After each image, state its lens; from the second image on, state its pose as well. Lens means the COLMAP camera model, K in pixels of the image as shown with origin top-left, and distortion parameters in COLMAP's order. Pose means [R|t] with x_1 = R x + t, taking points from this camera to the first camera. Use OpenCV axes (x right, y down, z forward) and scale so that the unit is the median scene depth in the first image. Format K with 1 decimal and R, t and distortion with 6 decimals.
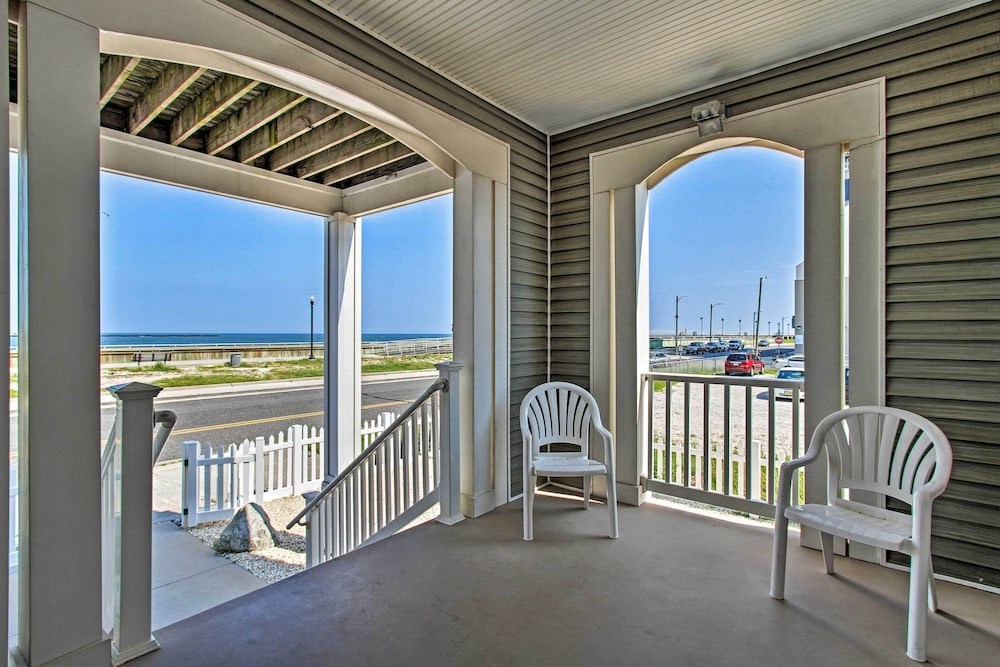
lens RADIAL K [[473.6, 0, 502.2], [0, 473.6, 332.1], [0, 0, 1]] dist [-0.000215, -0.000181]
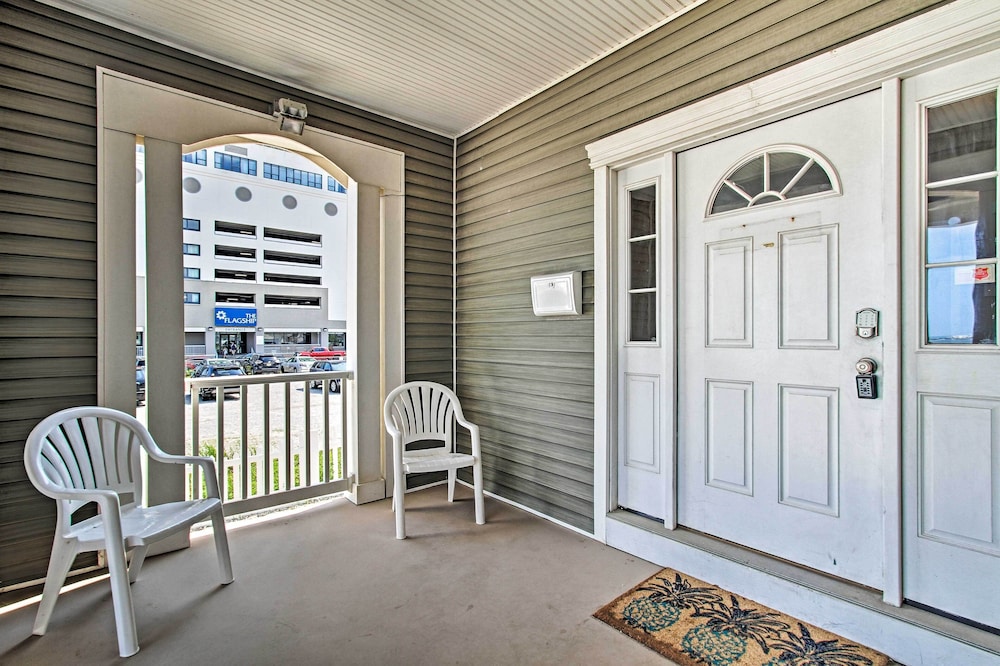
lens RADIAL K [[473.6, 0, 506.6], [0, 473.6, 330.1], [0, 0, 1]] dist [-0.000215, -0.000181]
pose [[0.175030, 0.003117, 0.984558, -0.480154], [-0.004456, 0.999987, -0.002374, 0.000204], [-0.984553, -0.003972, 0.175042, 0.383858]]
